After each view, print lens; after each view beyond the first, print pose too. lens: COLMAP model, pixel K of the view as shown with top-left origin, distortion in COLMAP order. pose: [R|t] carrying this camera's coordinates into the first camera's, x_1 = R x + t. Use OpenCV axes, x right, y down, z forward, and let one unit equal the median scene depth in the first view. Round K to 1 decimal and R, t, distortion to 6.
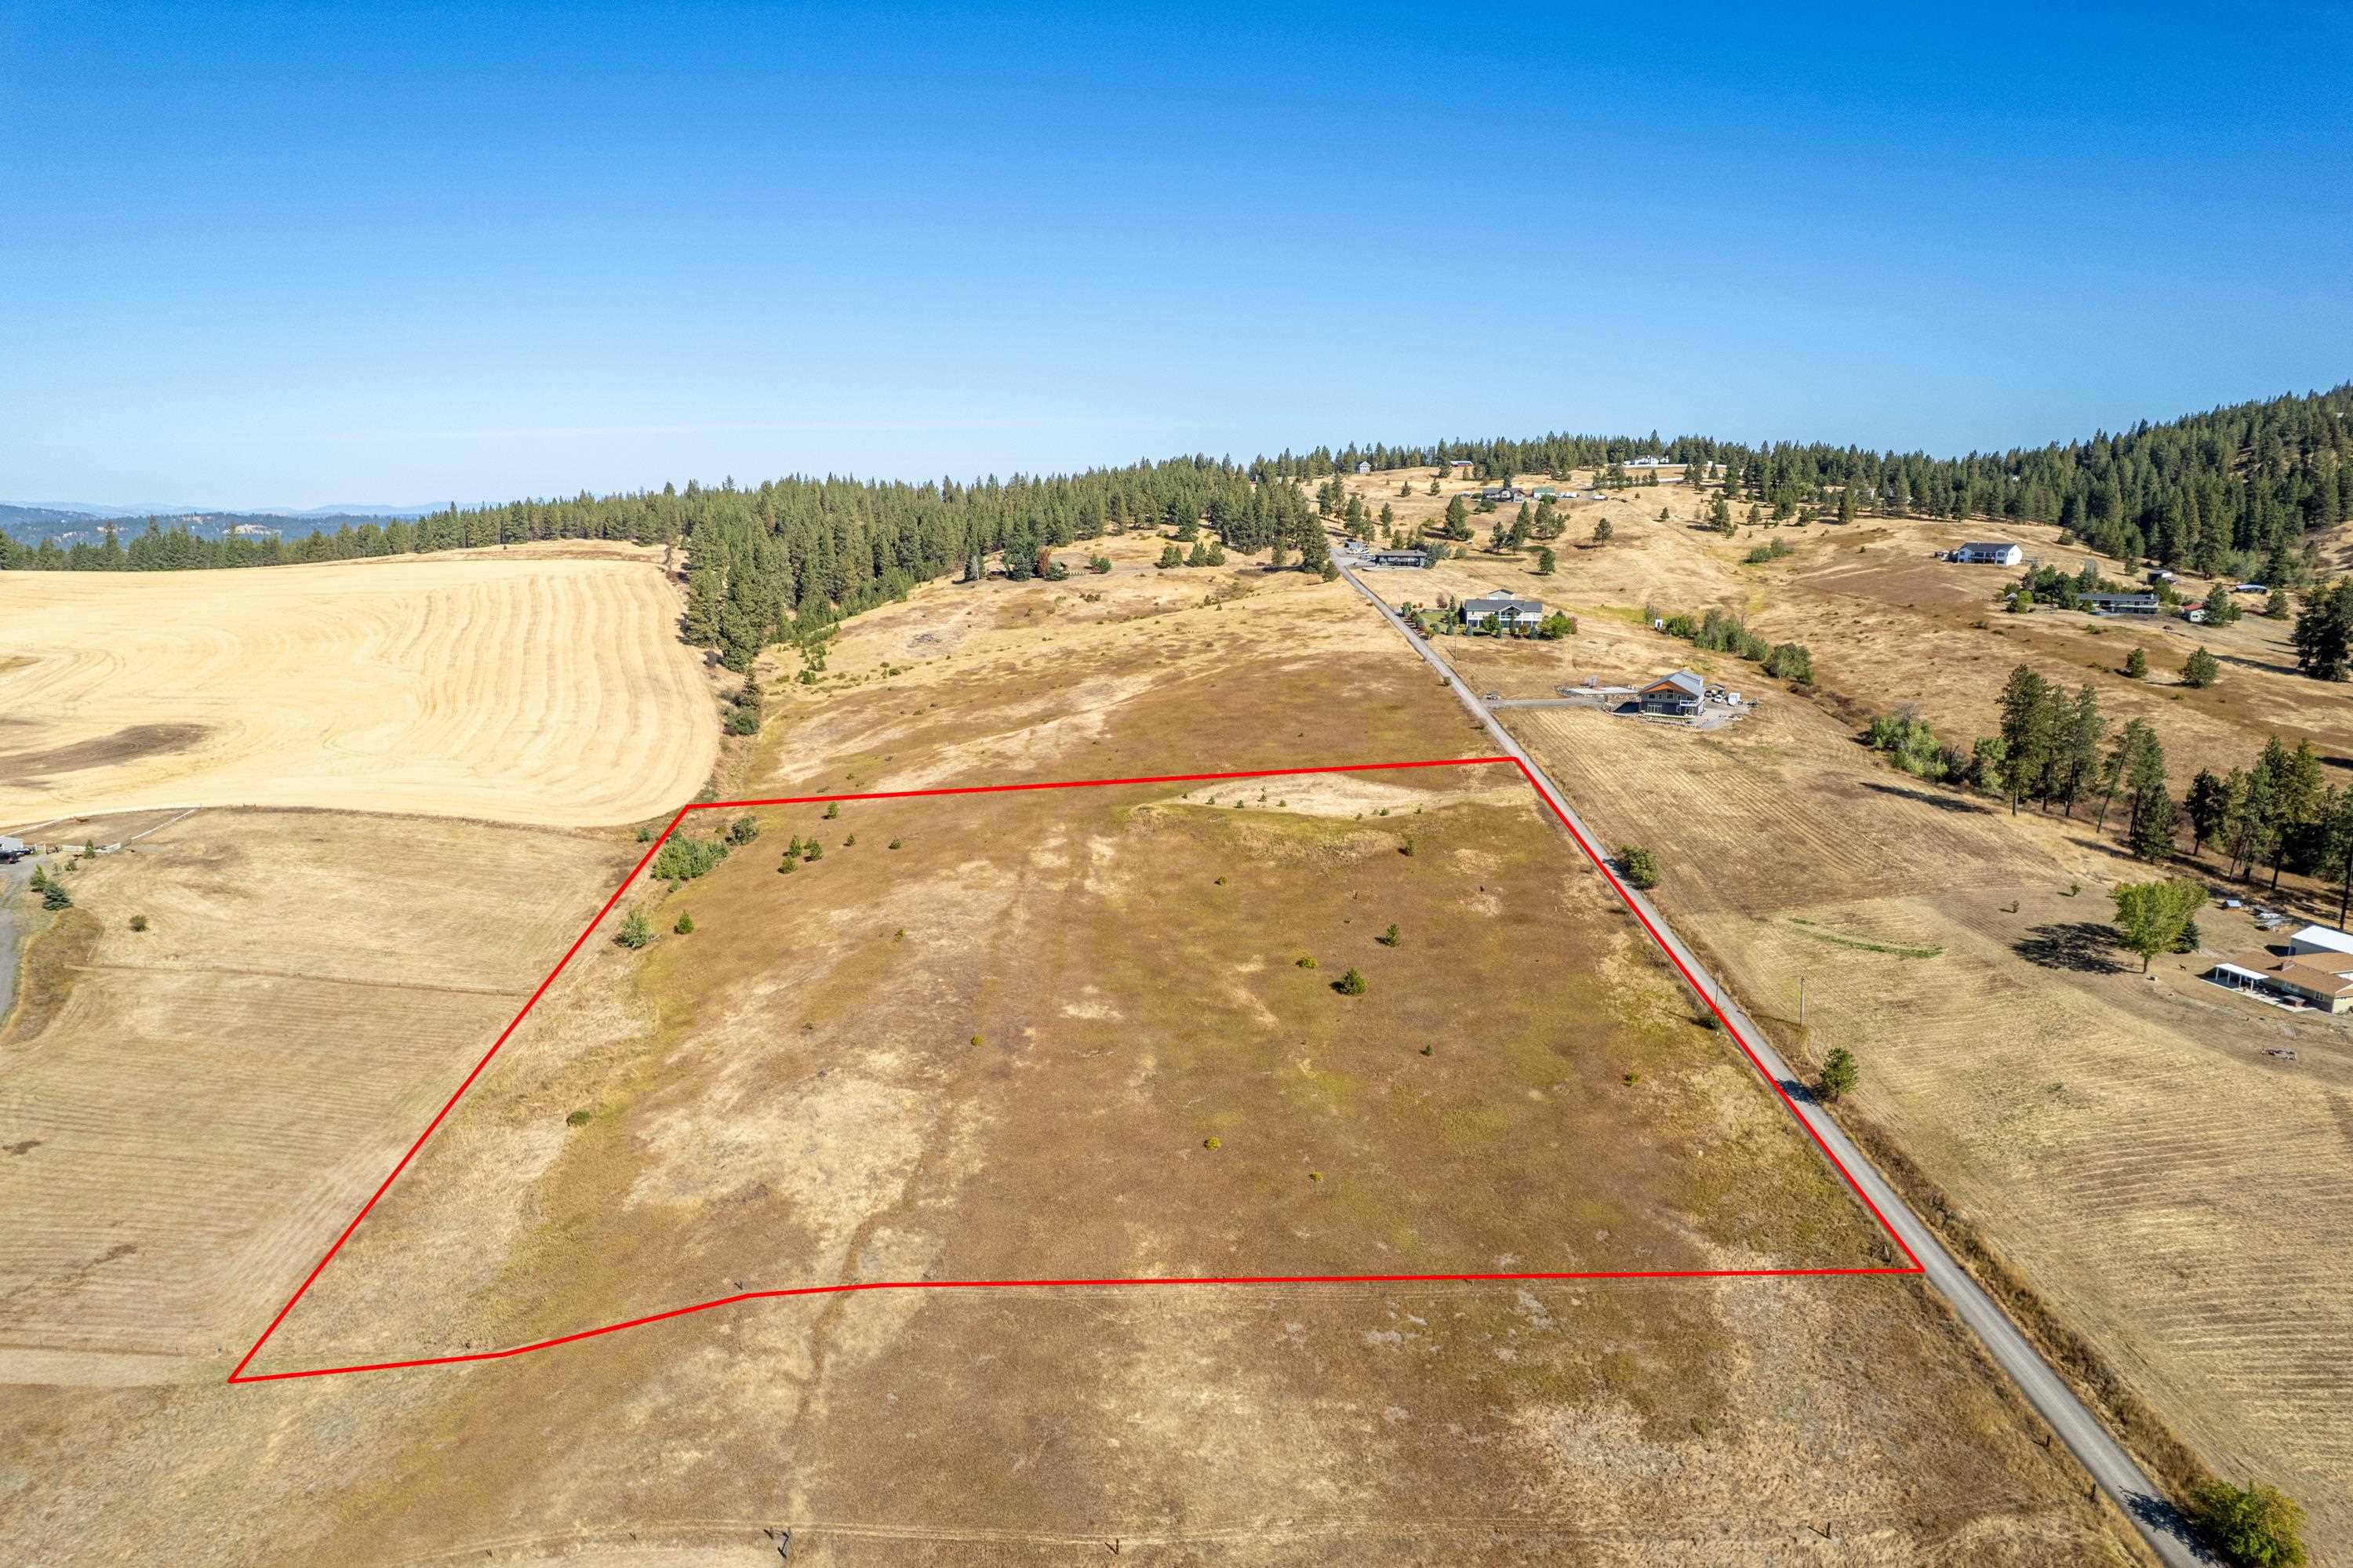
lens RADIAL K [[1510.1, 0, 1169.9], [0, 1510.1, 788.2], [0, 0, 1]] dist [-0.074204, 0.068198]
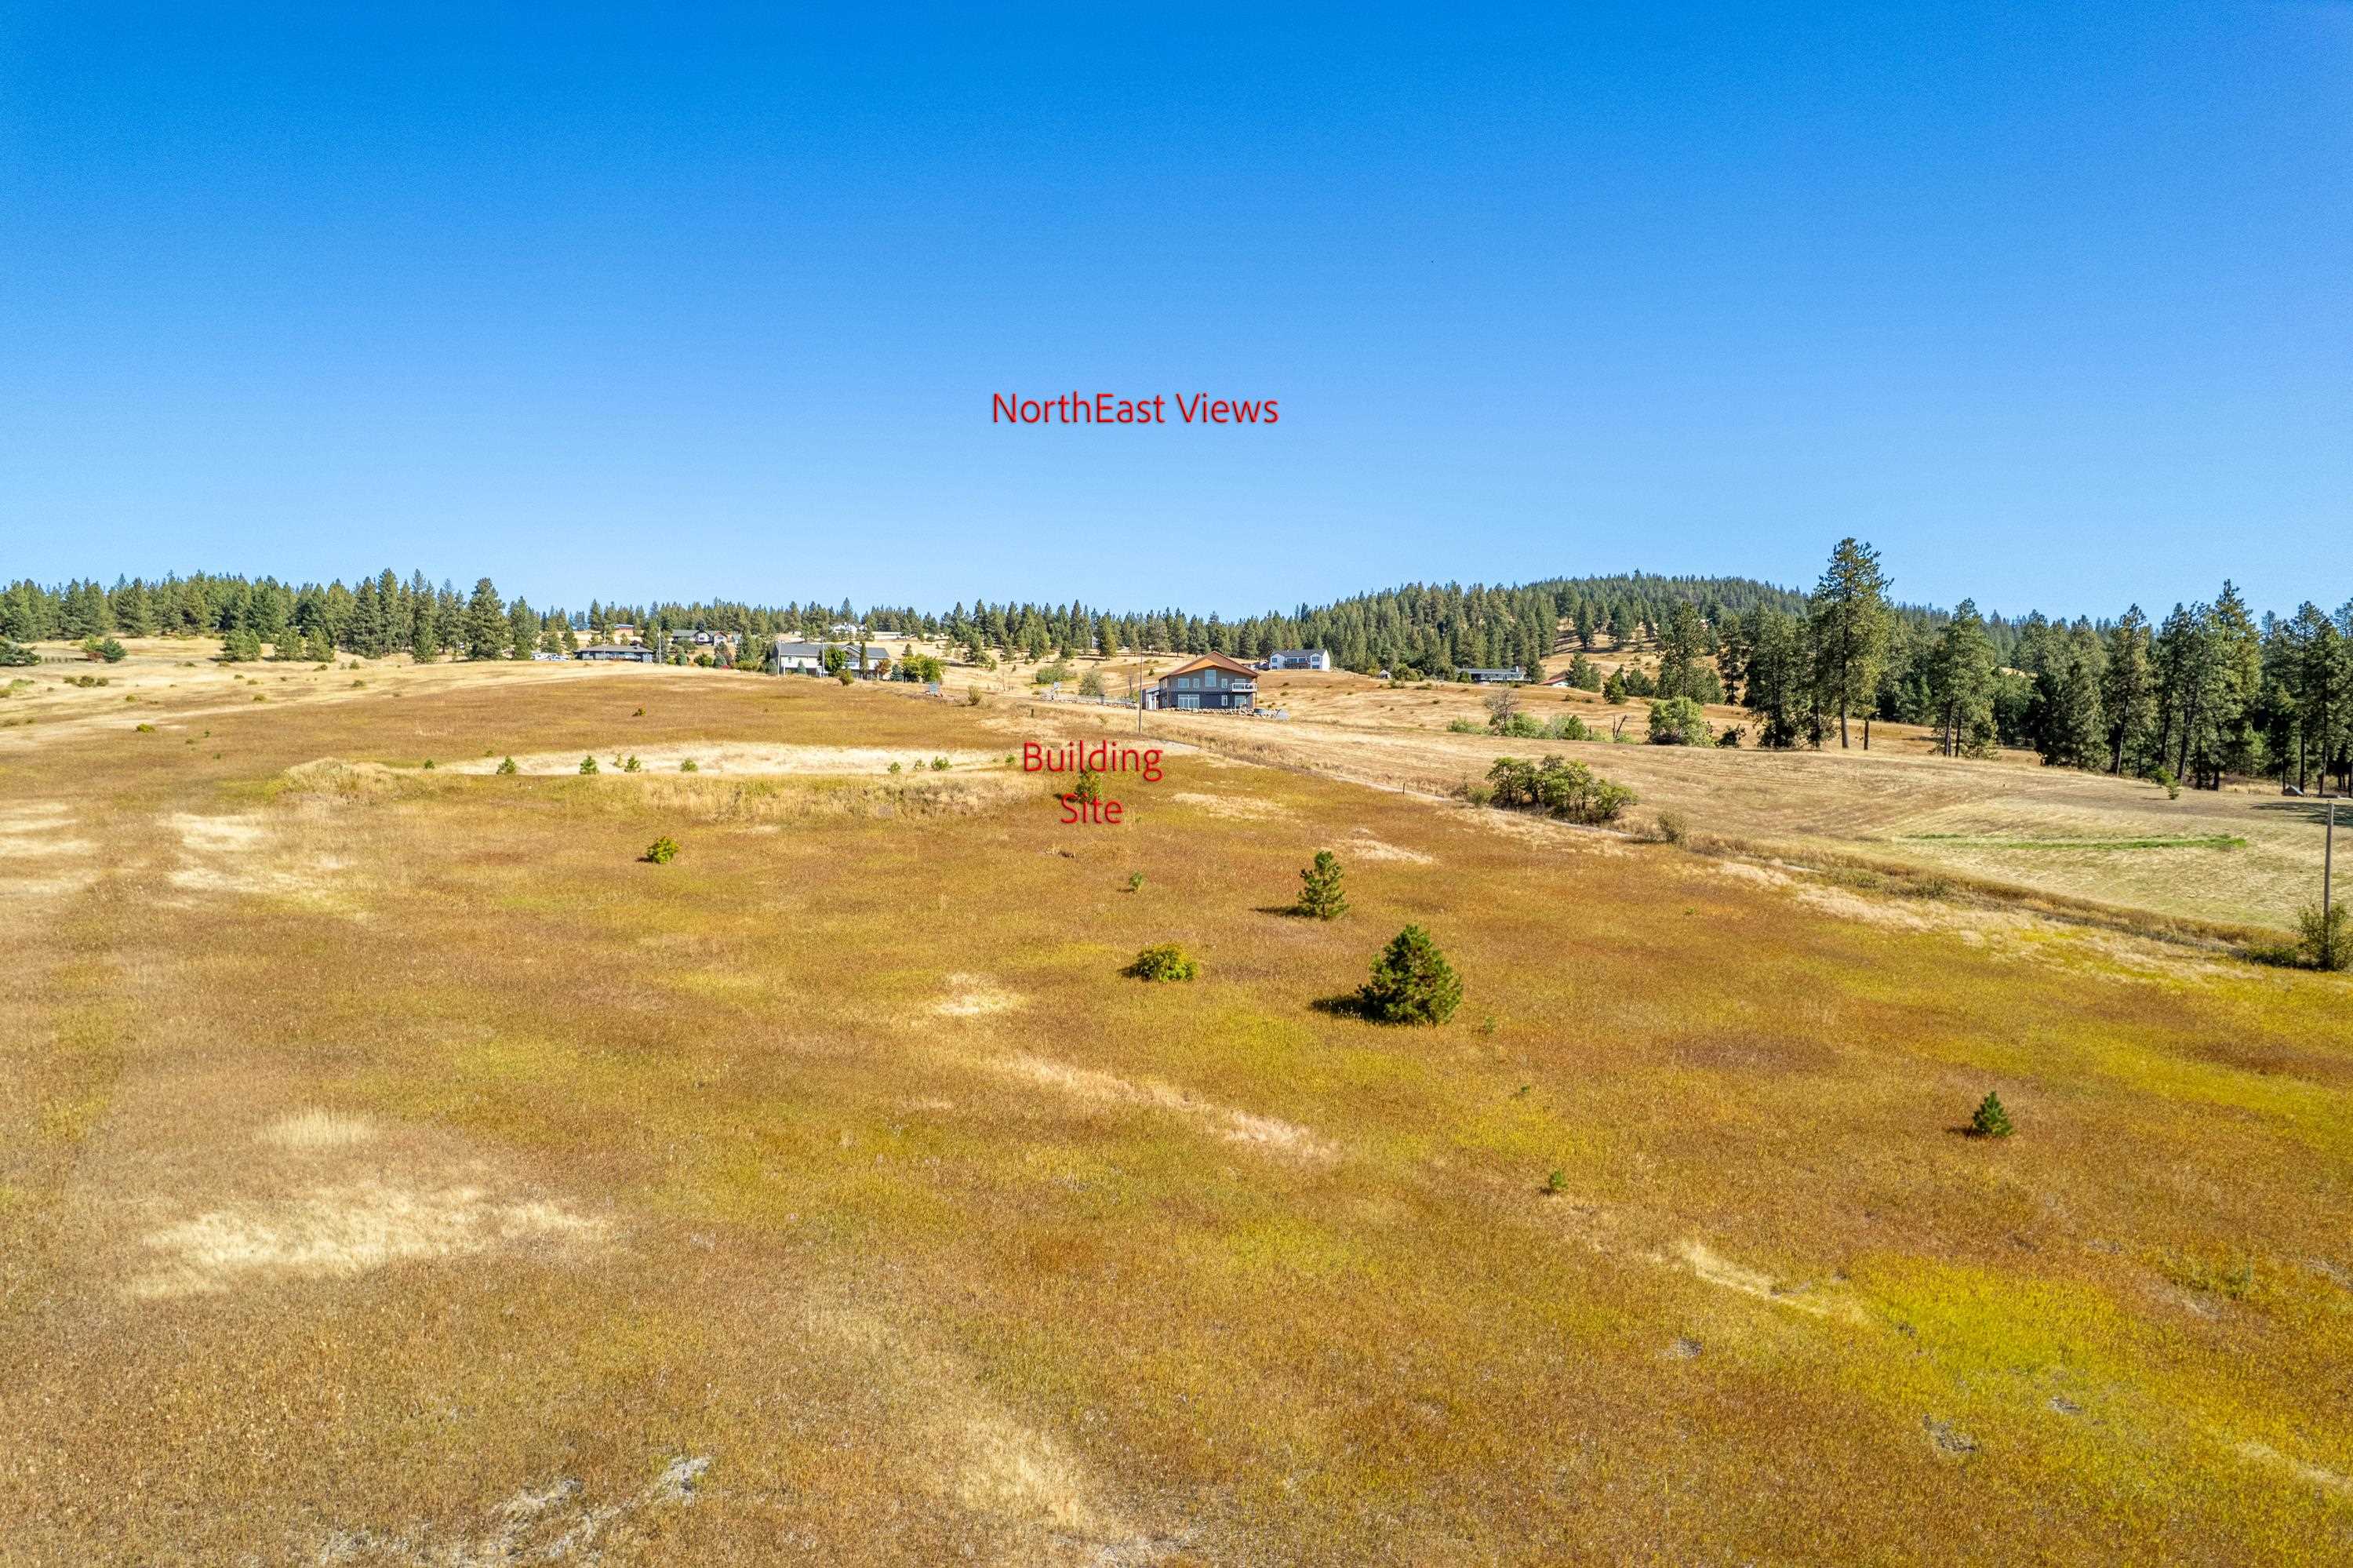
lens RADIAL K [[1510.1, 0, 1181.5], [0, 1510.1, 777.1], [0, 0, 1]] dist [-0.074204, 0.068198]
pose [[0.826140, -0.001742, 0.563462, -0.064385], [0.111823, 0.980612, -0.160922, 0.126550], [-0.552258, 0.195952, 0.810317, 0.762126]]
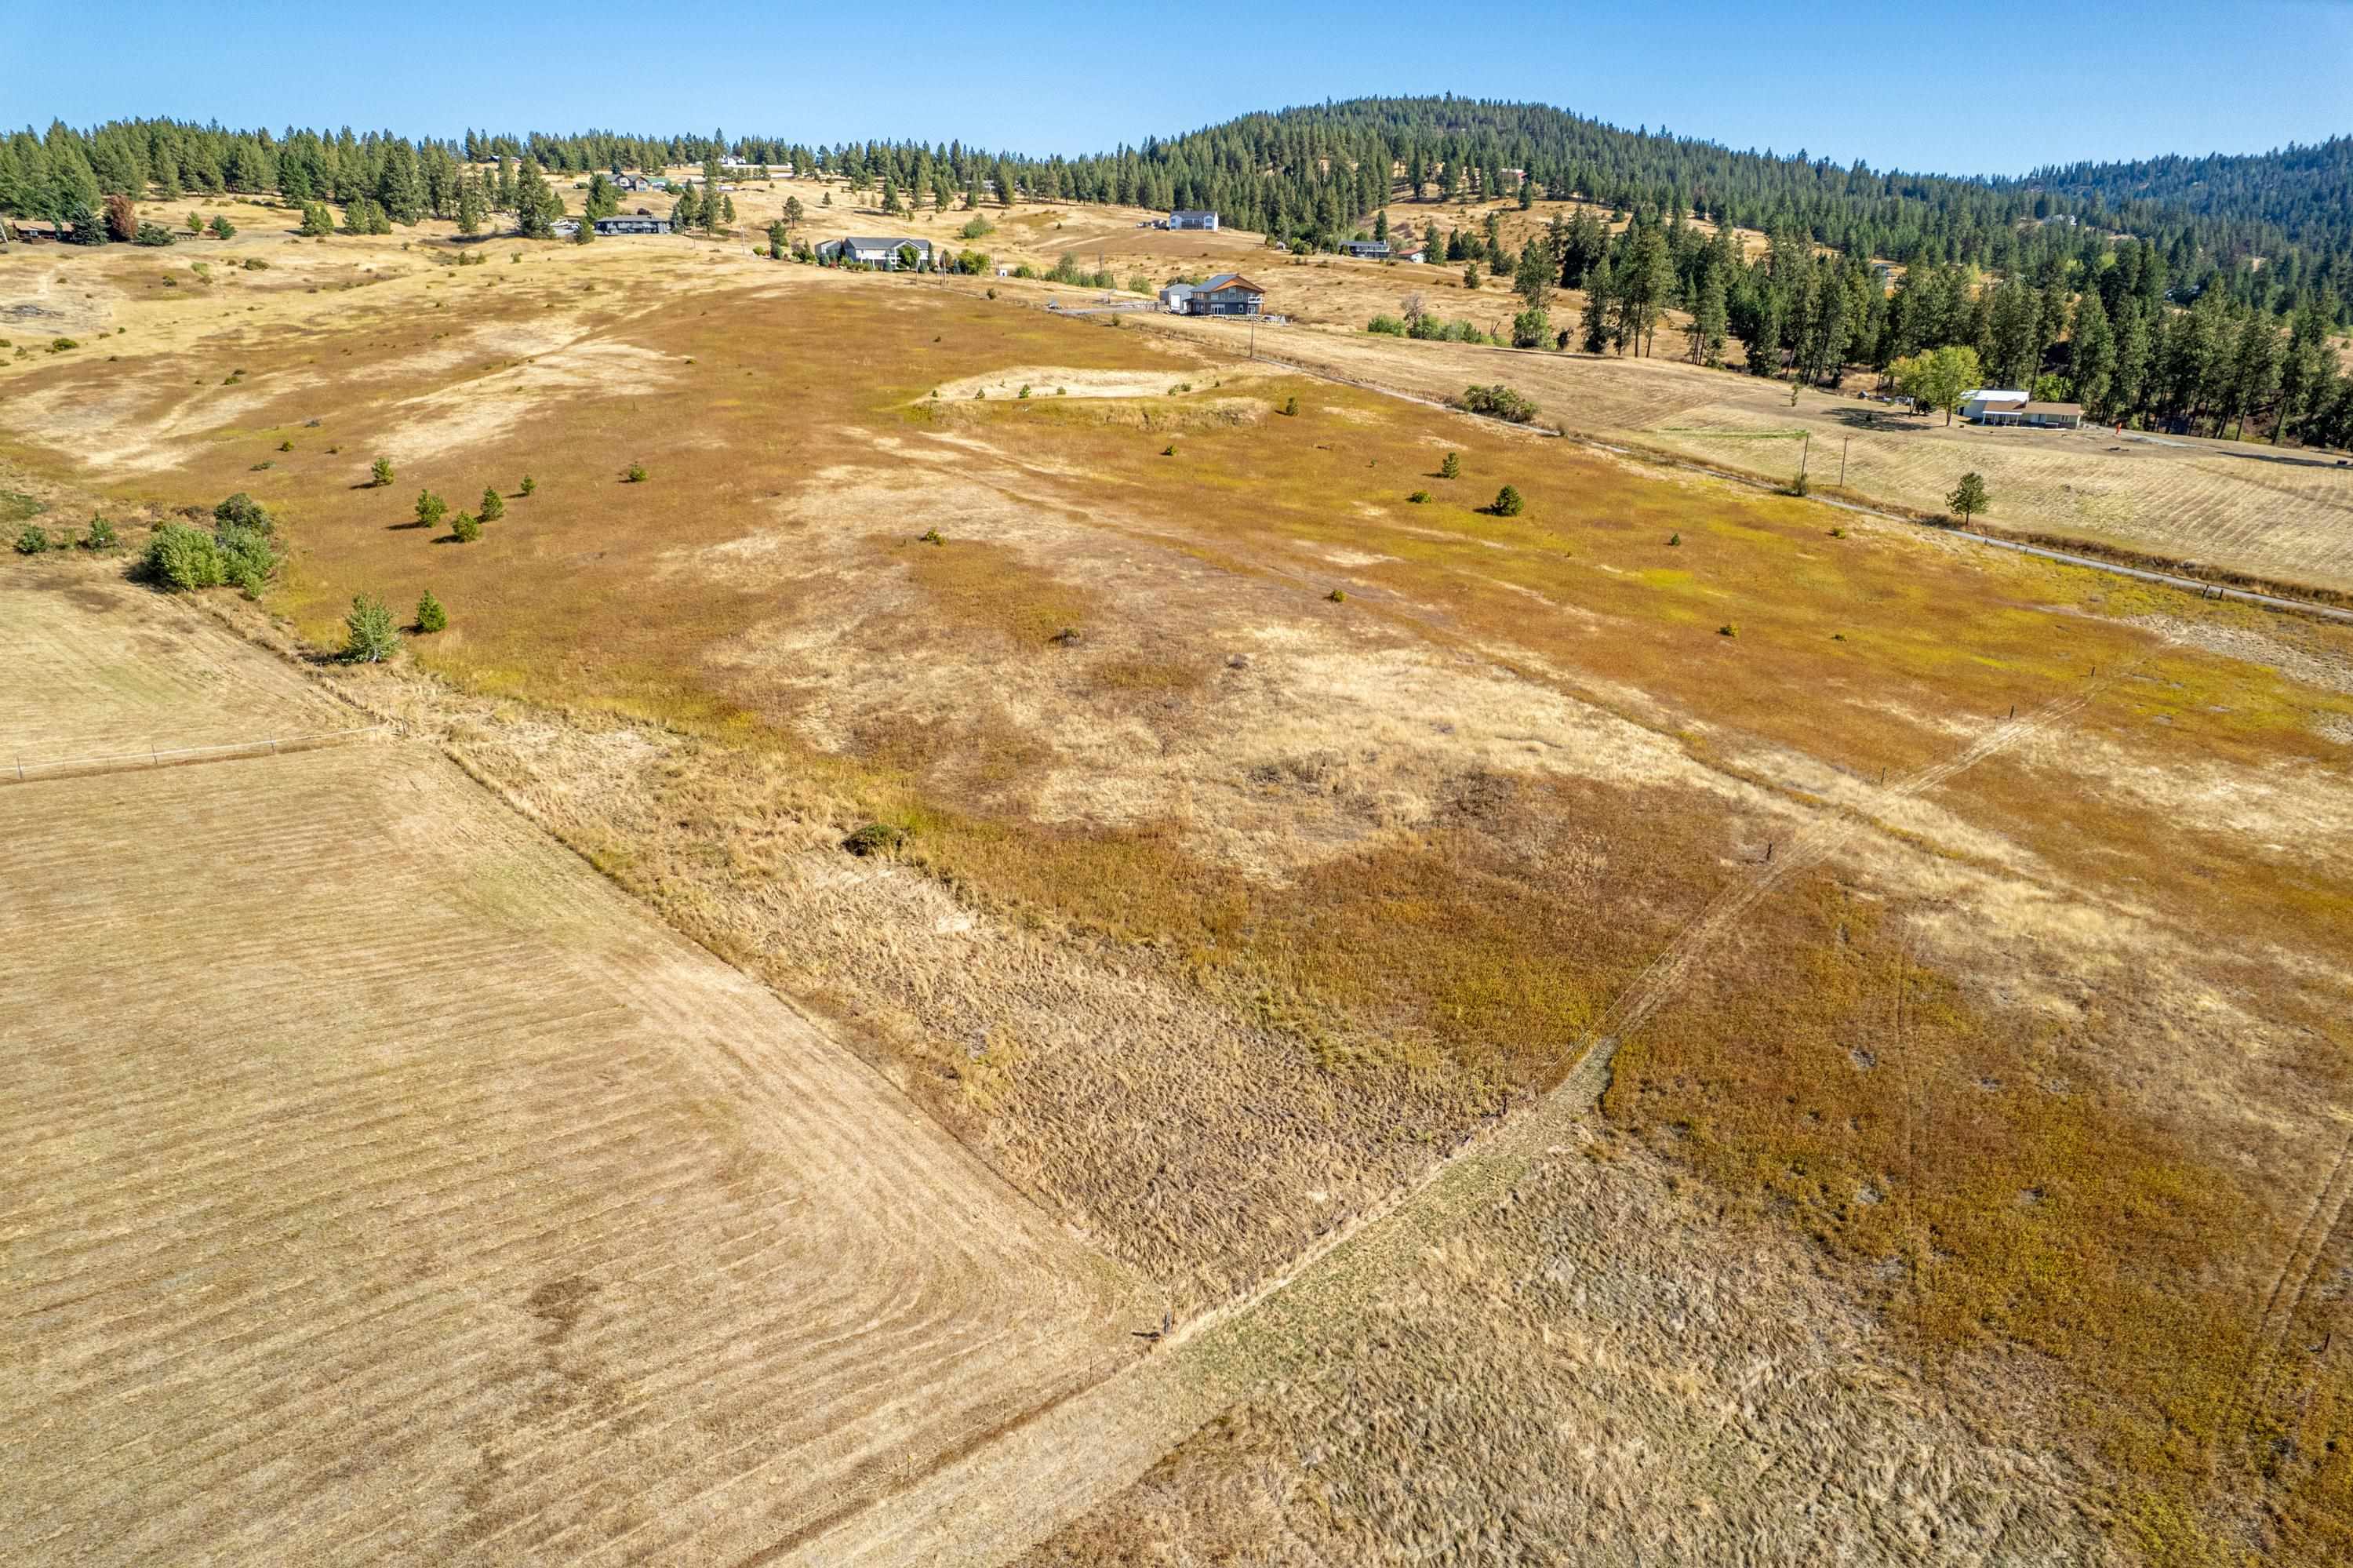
lens RADIAL K [[1510.1, 0, 1174.7], [0, 1510.1, 787.1], [0, 0, 1]] dist [-0.074204, 0.068198]
pose [[0.736943, -0.214697, 0.640953, -0.579828], [0.126478, 0.975268, 0.181262, 0.103561], [-0.664017, -0.052513, 0.745871, 0.458200]]
